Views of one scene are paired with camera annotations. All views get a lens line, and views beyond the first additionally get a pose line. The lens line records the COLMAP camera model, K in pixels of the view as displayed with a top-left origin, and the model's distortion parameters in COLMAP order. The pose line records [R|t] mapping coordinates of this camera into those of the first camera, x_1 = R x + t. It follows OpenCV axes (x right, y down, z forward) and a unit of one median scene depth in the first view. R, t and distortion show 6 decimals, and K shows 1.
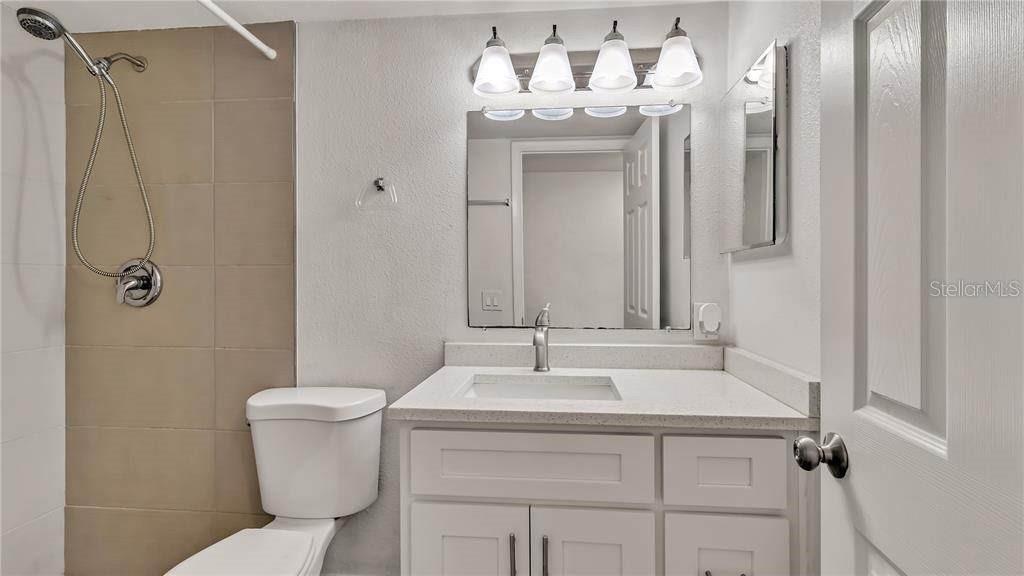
lens RADIAL K [[496.8, 0, 497.7], [0, 496.8, 302.2], [0, 0, 1]] dist [0.001166, 0.001169]
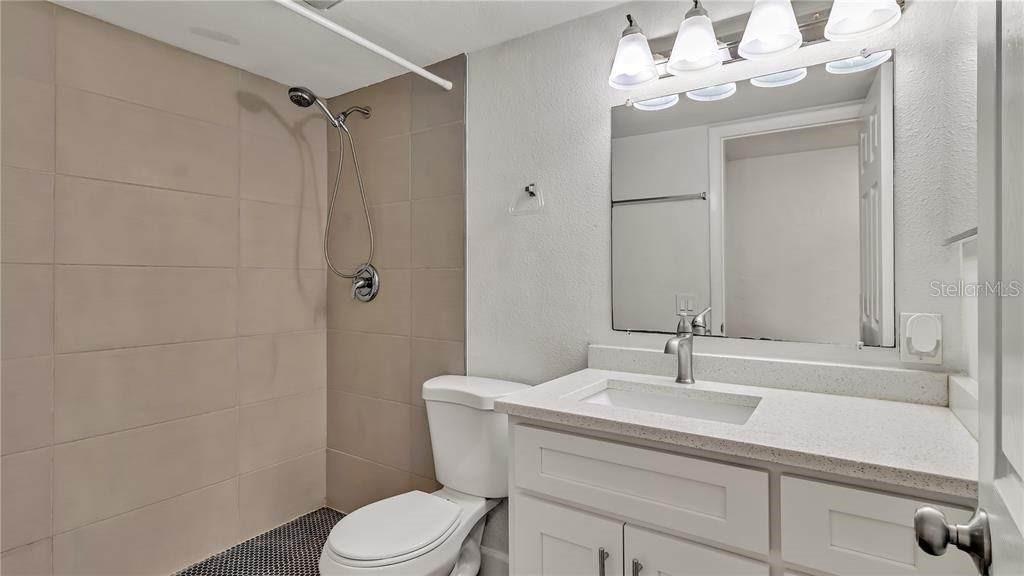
lens RADIAL K [[496.8, 0, 495.6], [0, 496.8, 301.4], [0, 0, 1]] dist [0.001166, 0.001169]
pose [[0.874781, 0.021907, -0.484024, 0.217729], [-0.024539, 0.999698, 0.000896, -0.000905], [0.483897, 0.011093, 0.875054, 0.047330]]
